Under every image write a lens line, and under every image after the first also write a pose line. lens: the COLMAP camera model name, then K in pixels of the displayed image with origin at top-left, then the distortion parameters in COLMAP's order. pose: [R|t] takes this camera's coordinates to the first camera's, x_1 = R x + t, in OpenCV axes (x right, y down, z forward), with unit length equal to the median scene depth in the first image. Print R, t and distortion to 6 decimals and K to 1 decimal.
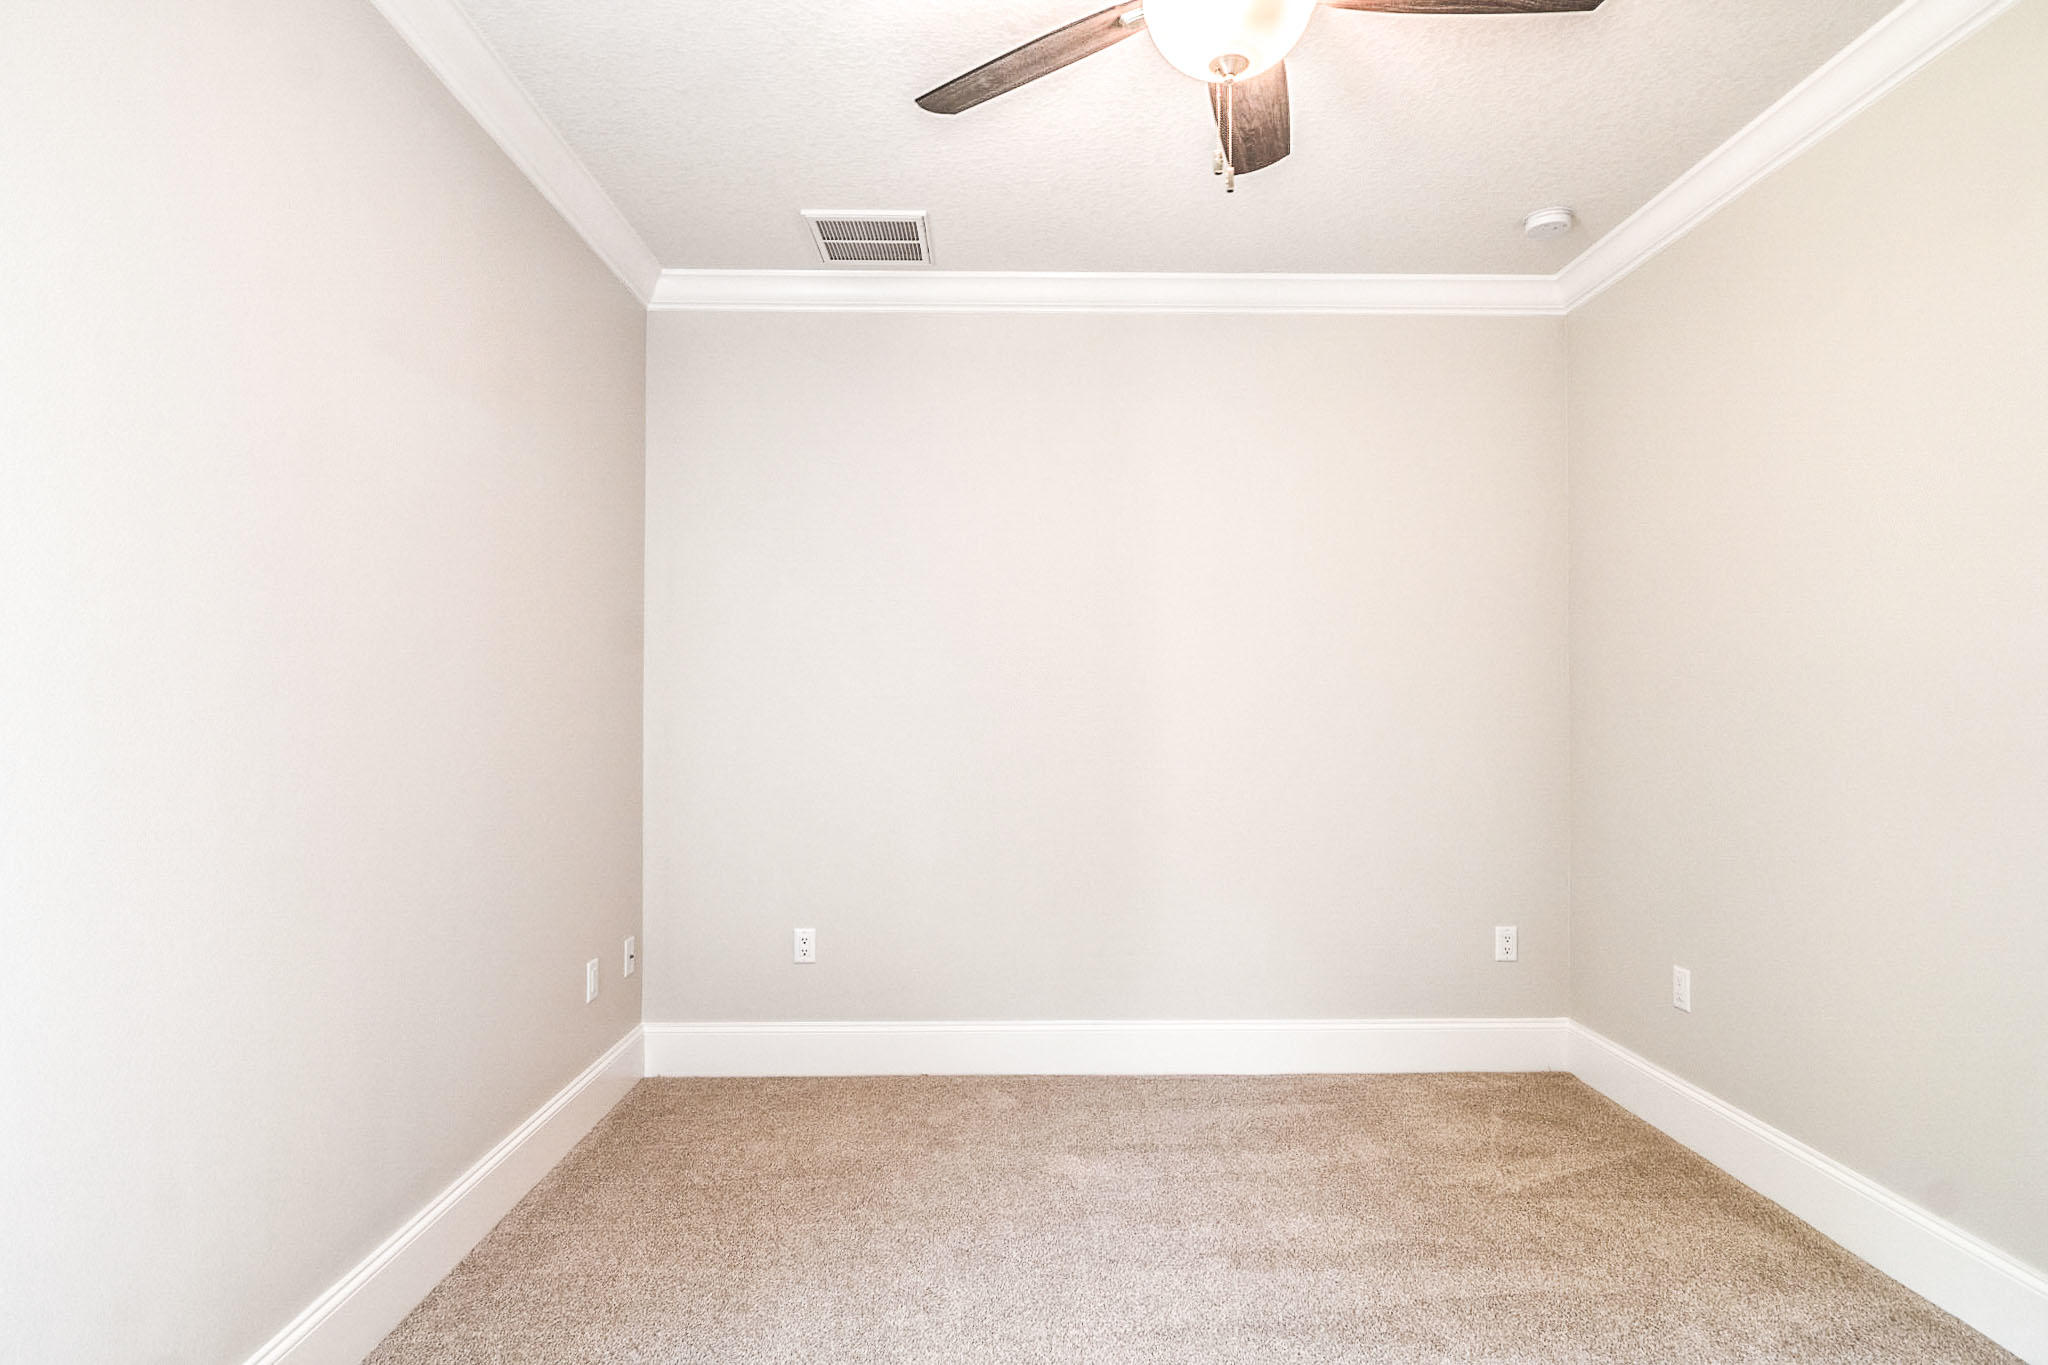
lens RADIAL K [[1067.1, 0, 1024.4], [0, 1067.1, 705.1], [0, 0, 1]] dist [-0.022803, -0.000682]
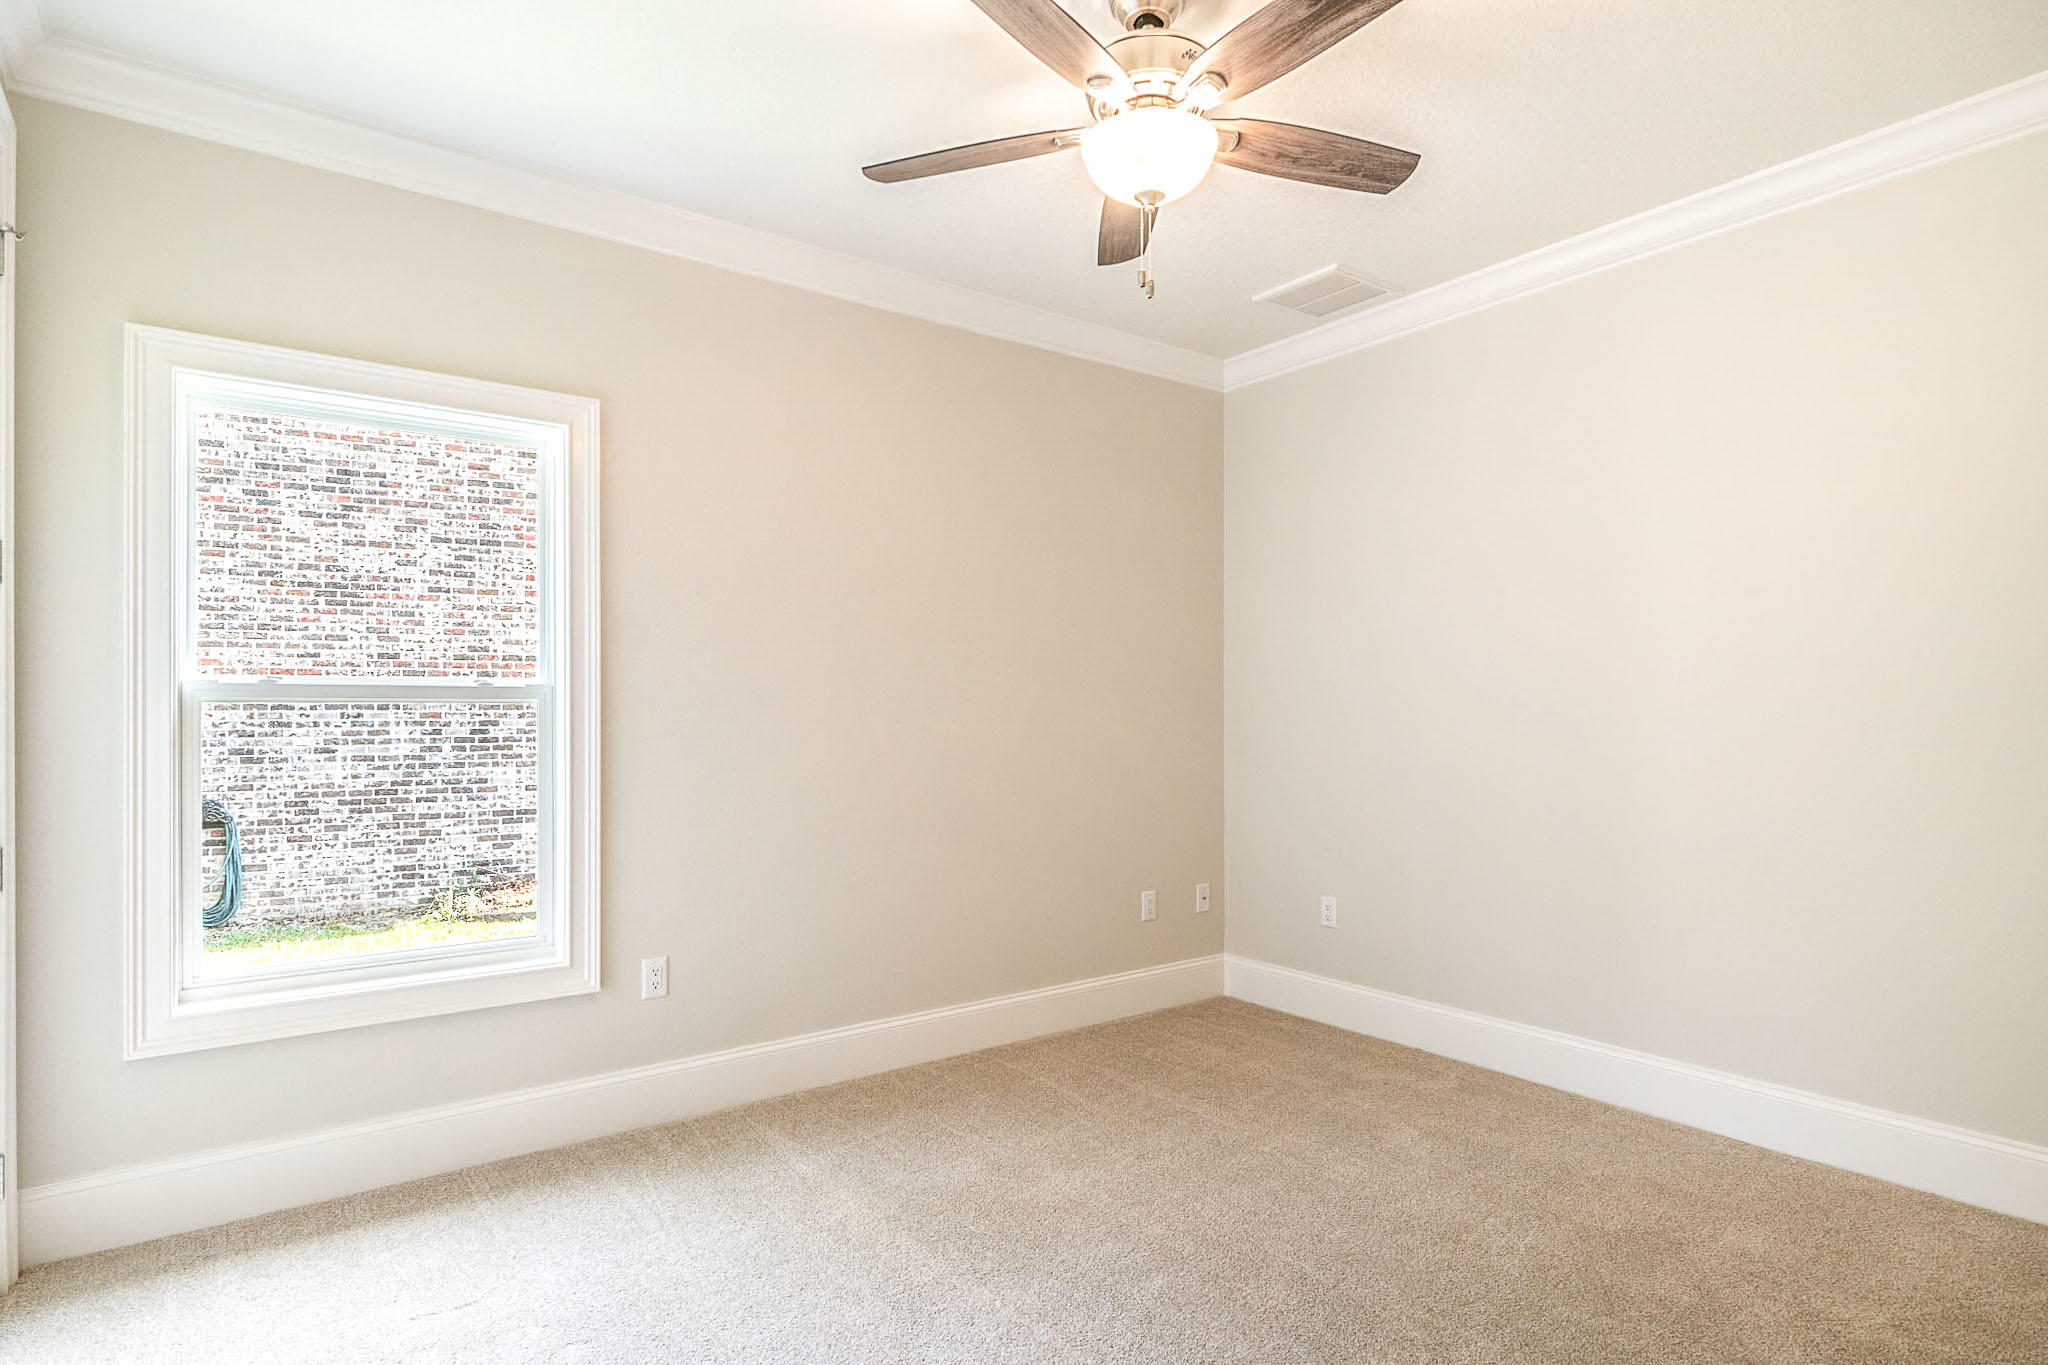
lens RADIAL K [[1067.1, 0, 1024.4], [0, 1067.1, 705.1], [0, 0, 1]] dist [-0.022803, -0.000682]
pose [[0.585078, -0.008244, -0.810935, 0.573197], [0.000080, 0.999949, -0.010107, 0.015187], [0.810977, 0.005849, 0.585049, 0.064878]]
